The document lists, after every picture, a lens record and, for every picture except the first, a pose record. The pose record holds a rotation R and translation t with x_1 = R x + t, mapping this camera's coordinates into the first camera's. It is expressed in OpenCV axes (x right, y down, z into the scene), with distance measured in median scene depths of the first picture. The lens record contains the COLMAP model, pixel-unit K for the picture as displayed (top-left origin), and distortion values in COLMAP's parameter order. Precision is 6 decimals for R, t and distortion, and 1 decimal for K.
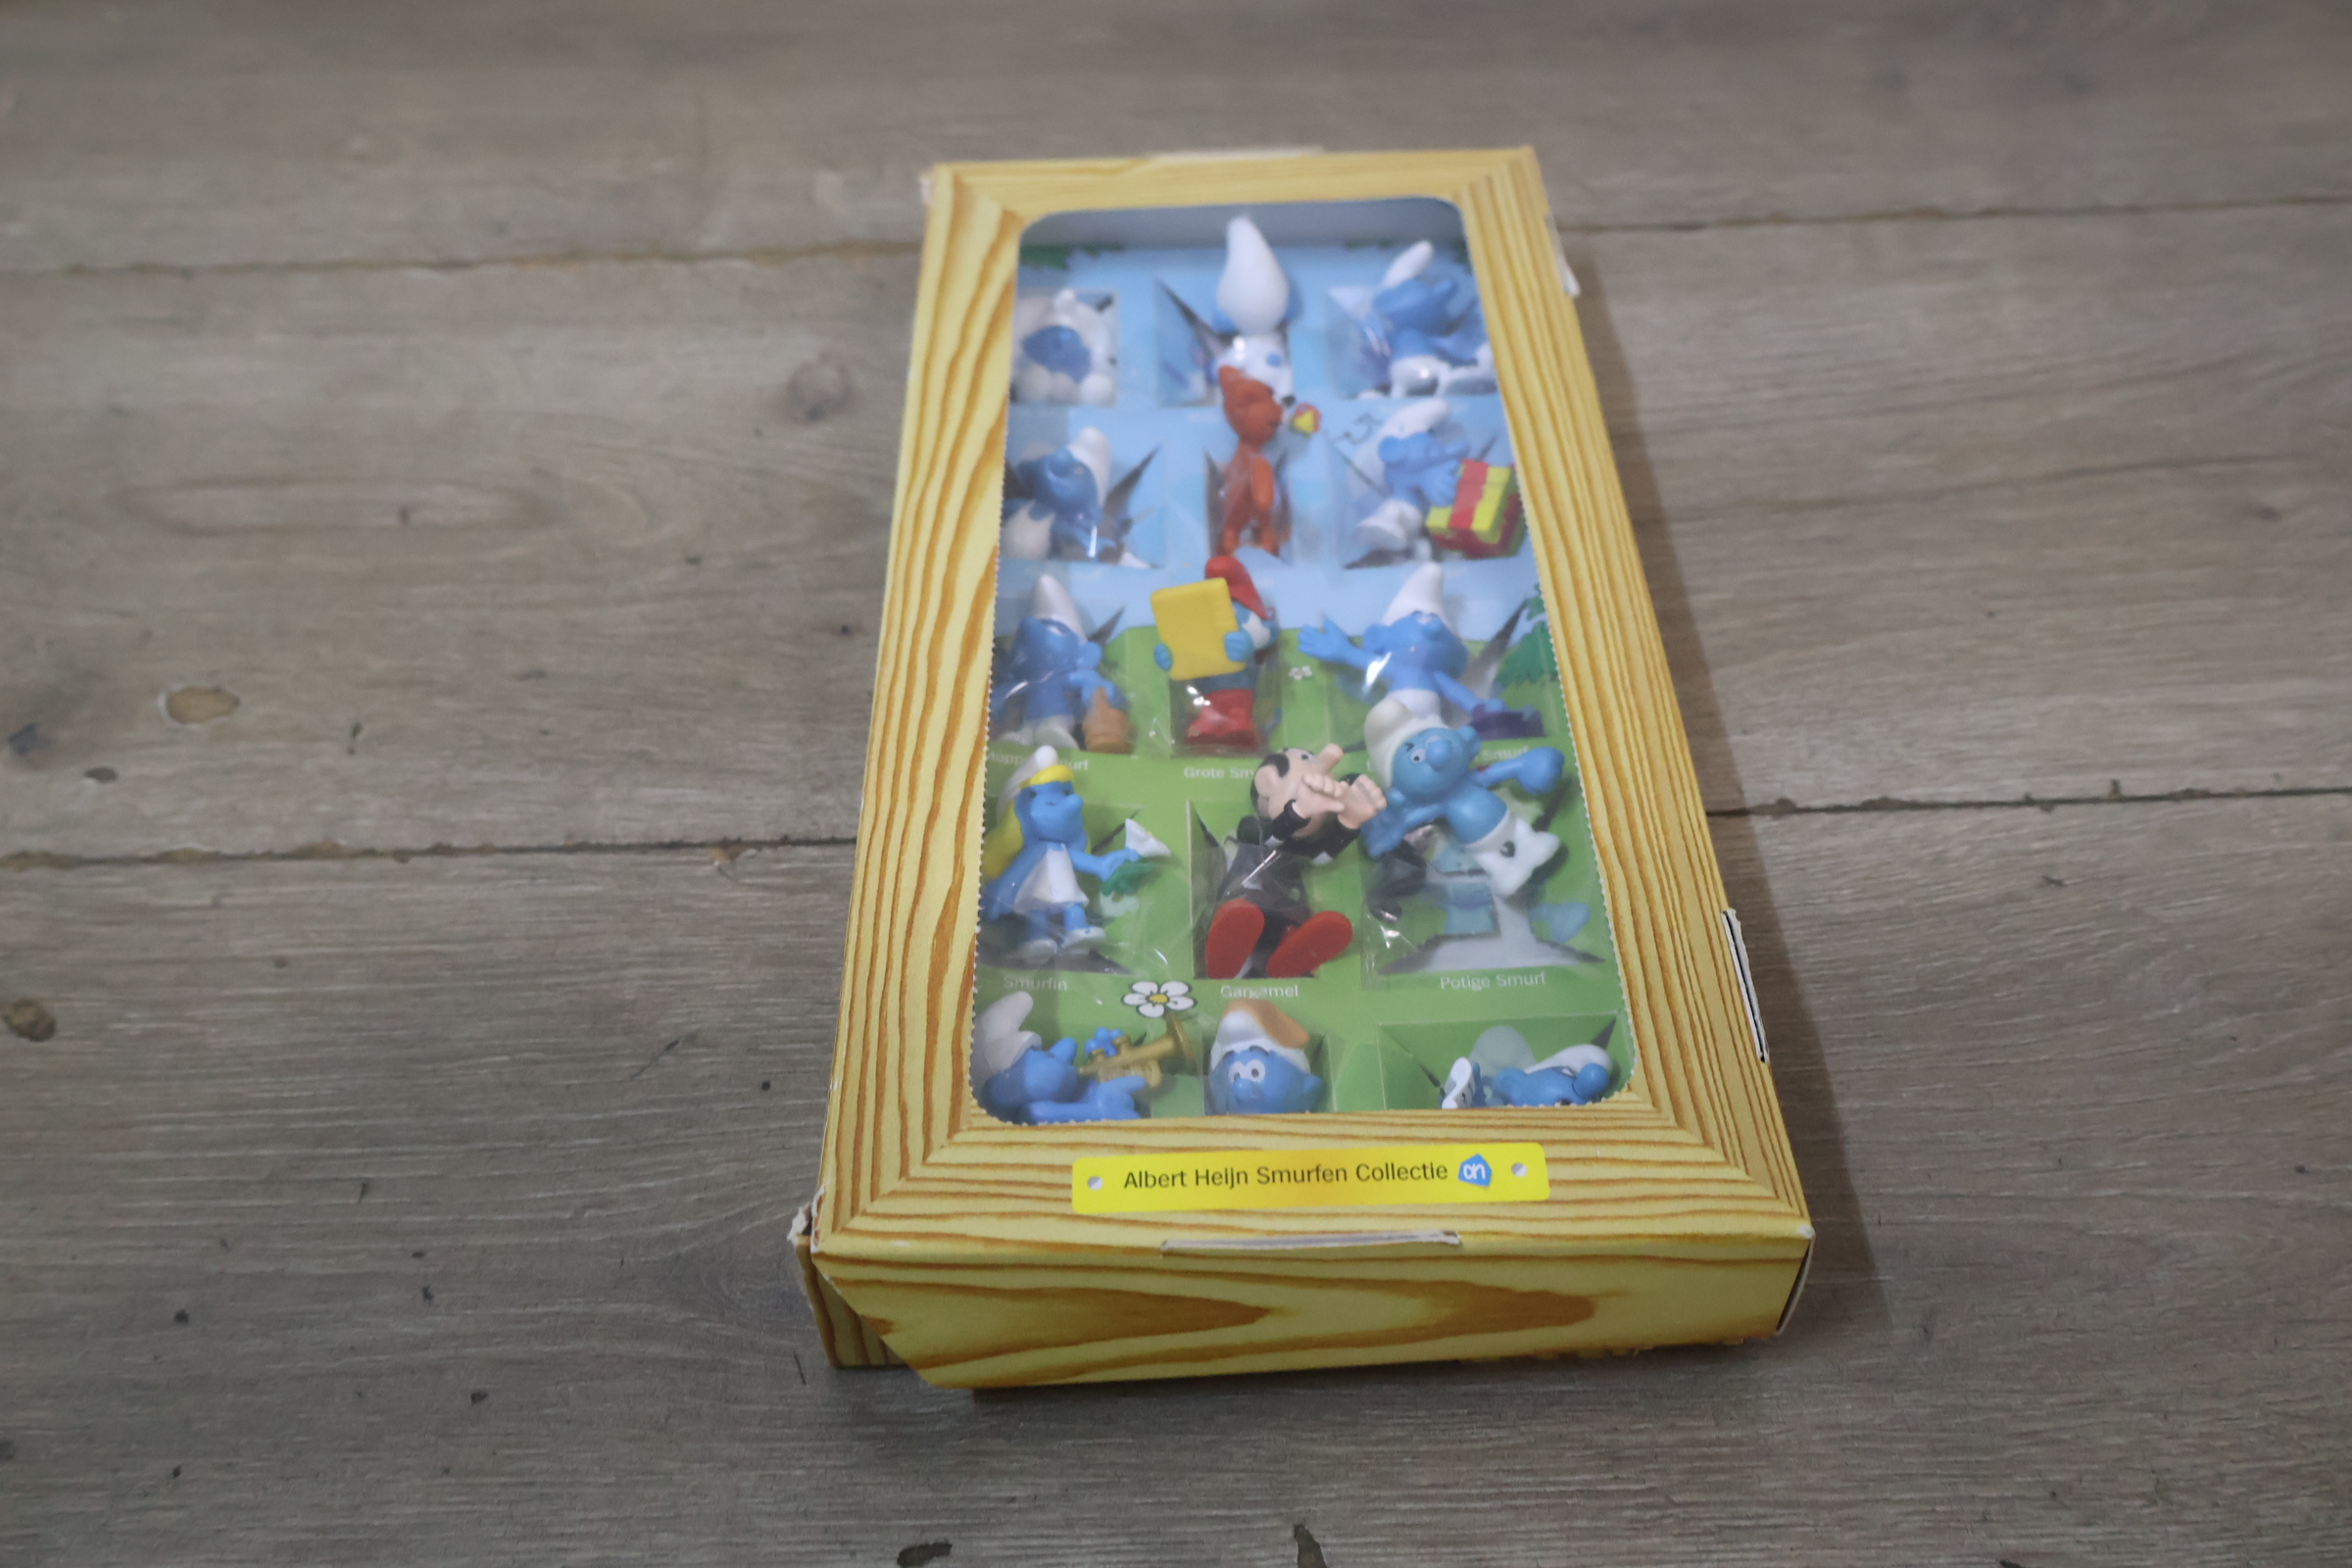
lens RADIAL K [[2254.2, 0, 1176.0], [0, 2254.2, 784.0], [0, 0, 1]] dist [0.014035, 0.033126]
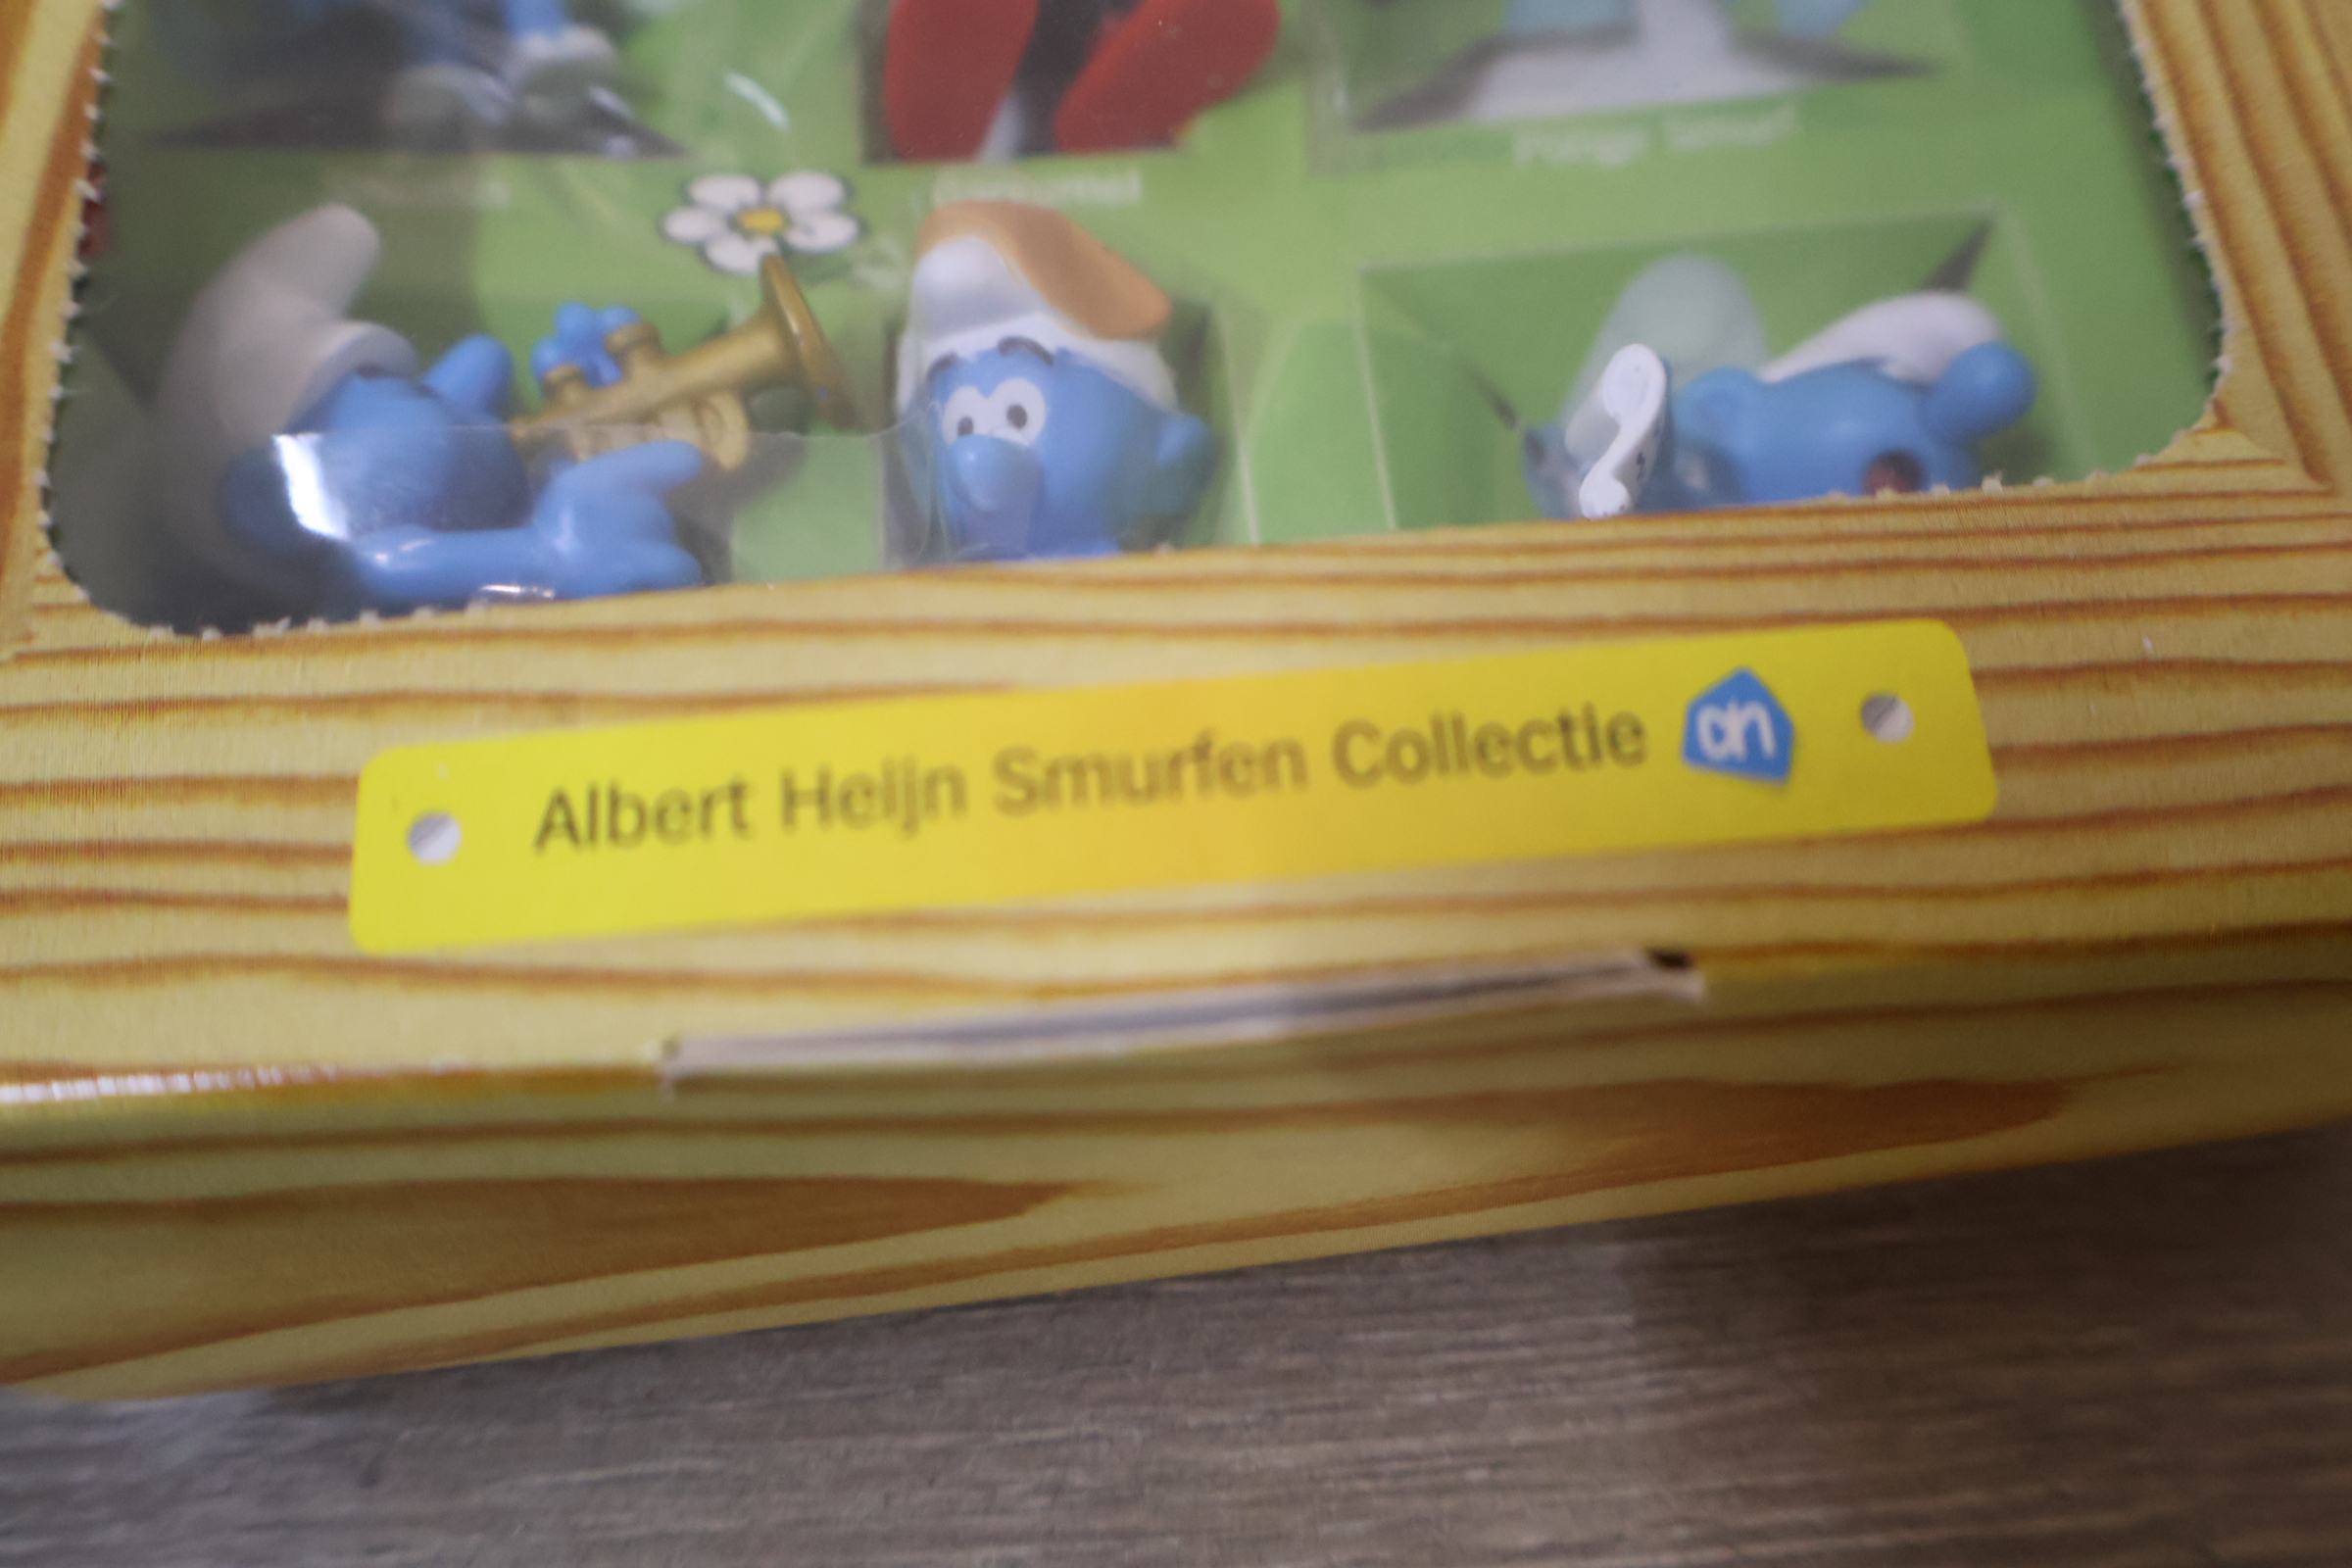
lens RADIAL K [[2103.2, 0, 1176.0], [0, 2103.2, 784.0], [0, 0, 1]] dist [0.012792, -0.001486]
pose [[0.997841, -0.051600, 0.040632, 0.047062], [0.036552, 0.950298, 0.309188, 0.089337], [-0.054566, -0.307035, 0.950133, 0.728303]]
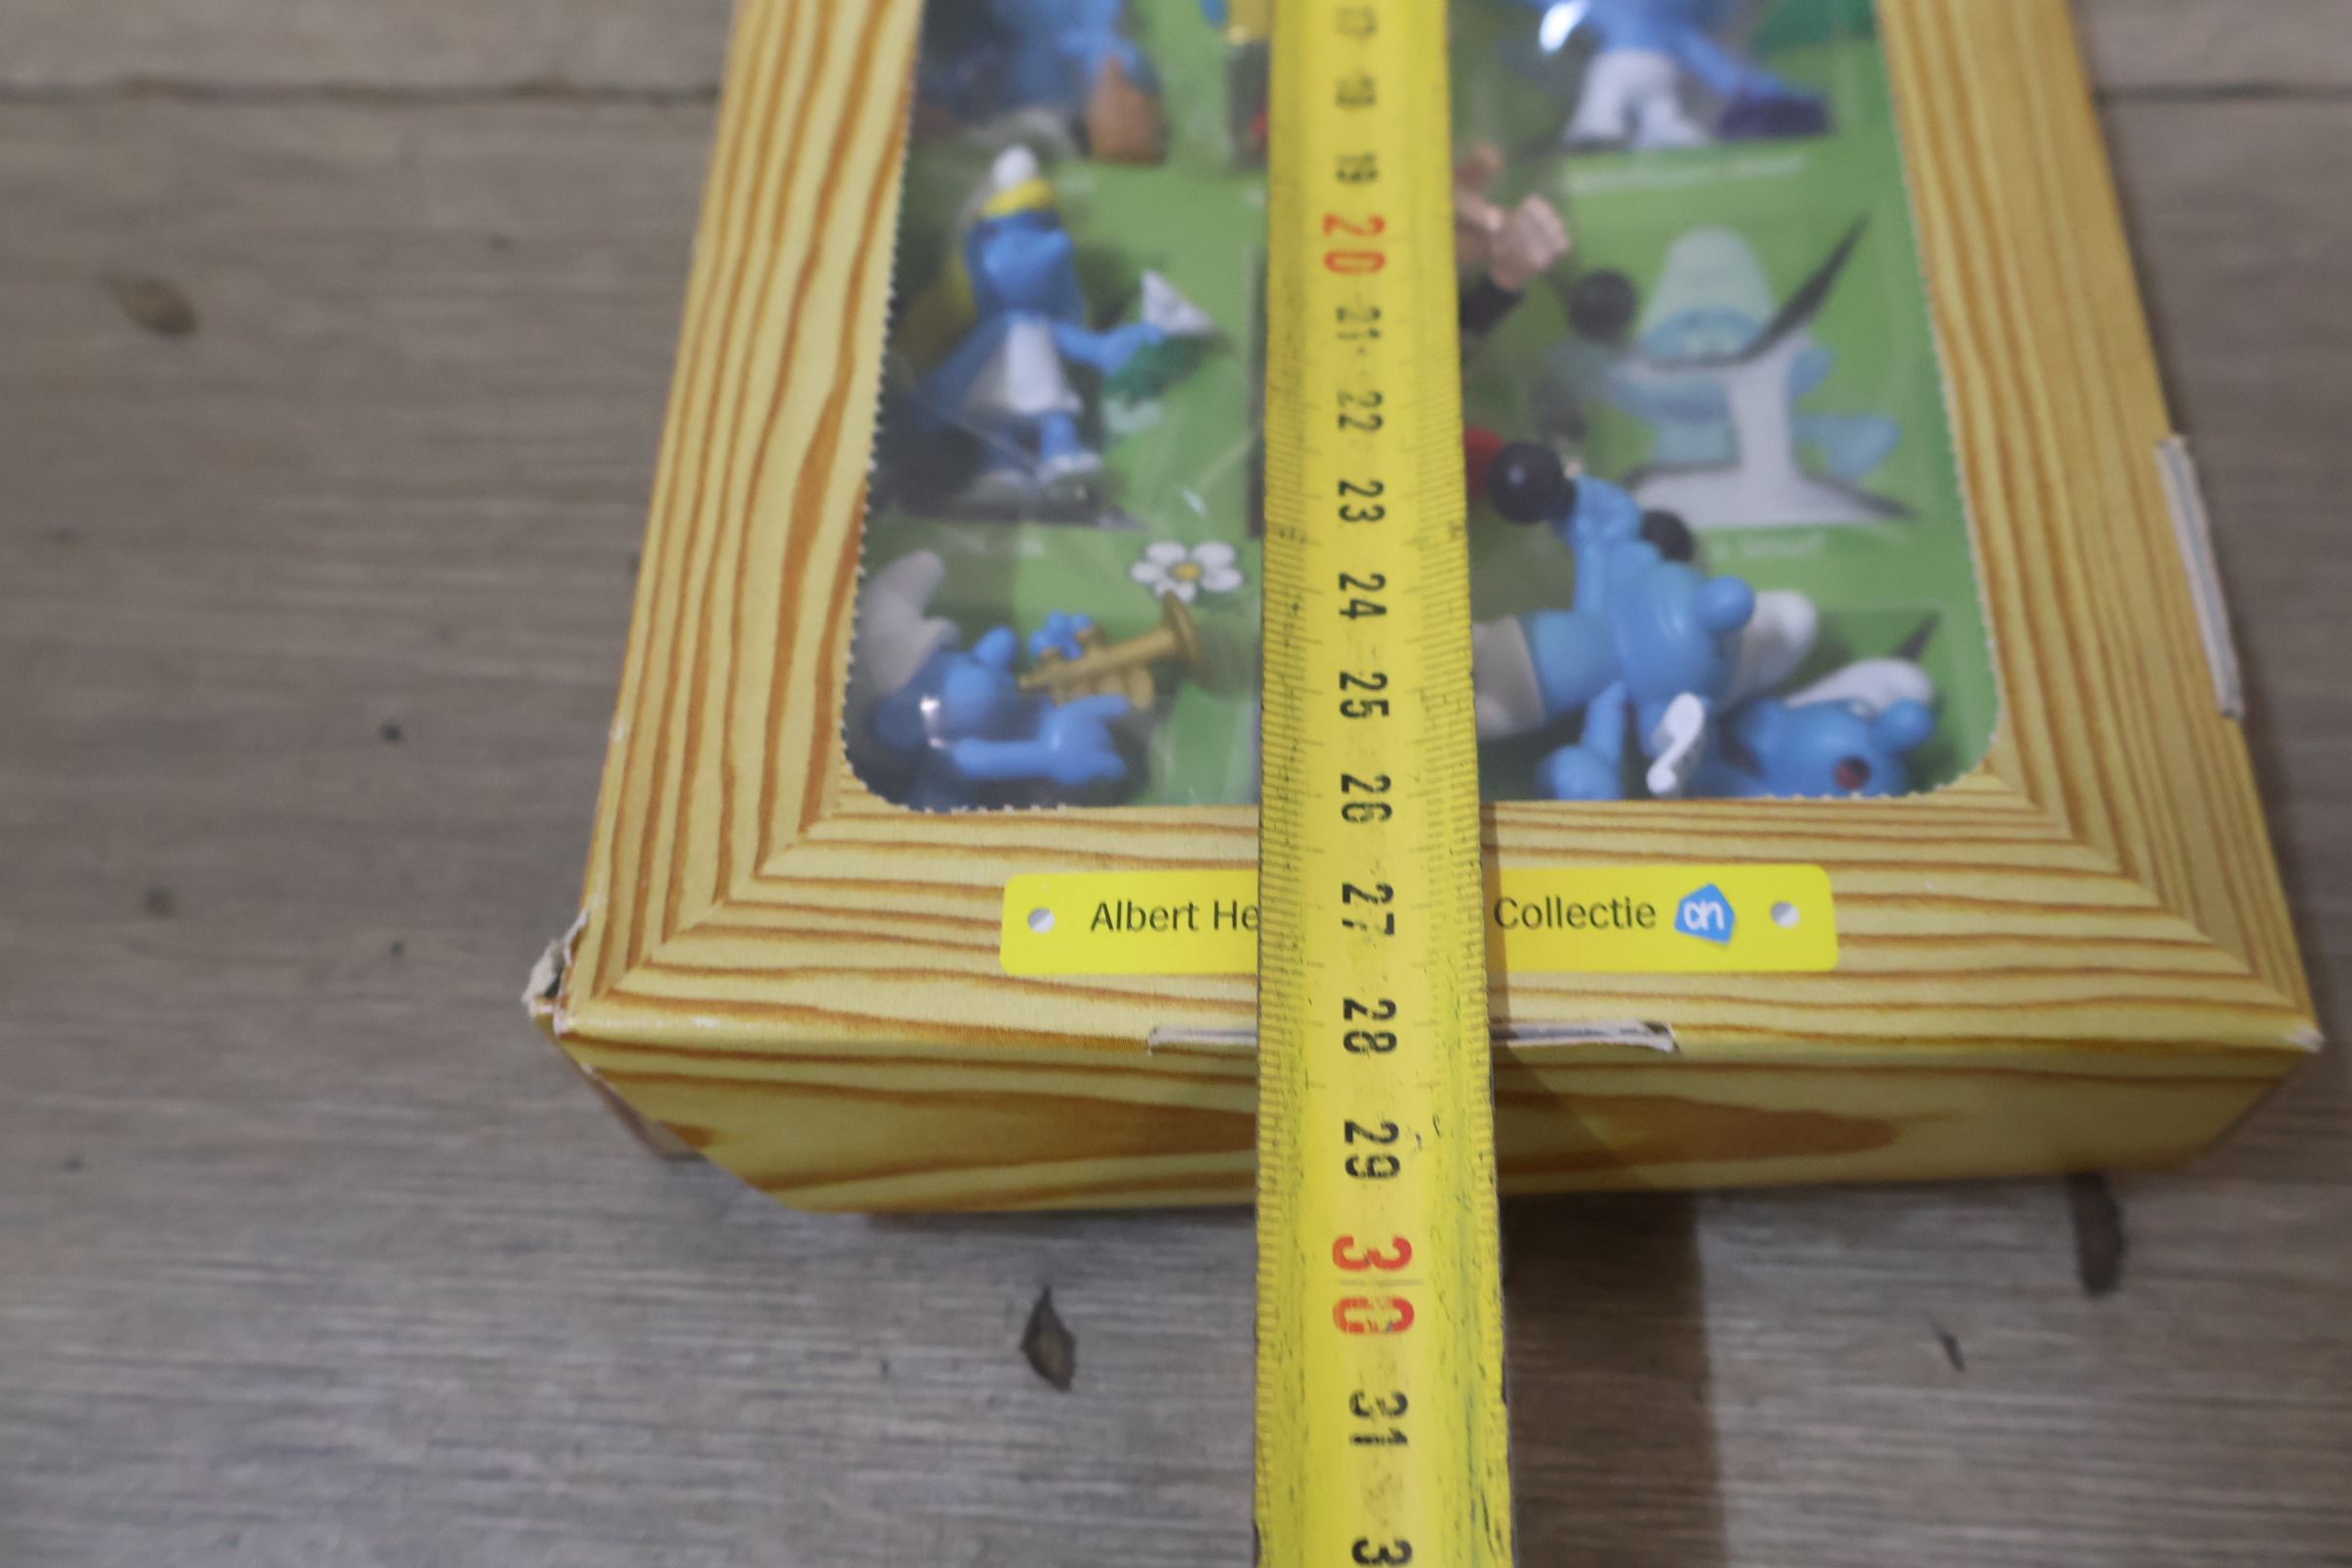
lens RADIAL K [[2254.2, 0, 1176.0], [0, 2254.2, 784.0], [0, 0, 1]] dist [0.014035, 0.033126]
pose [[0.997512, 0.018502, -0.068029, 0.036984], [-0.001669, 0.970874, 0.239583, 0.003711], [0.070480, -0.238874, 0.968489, 0.440317]]
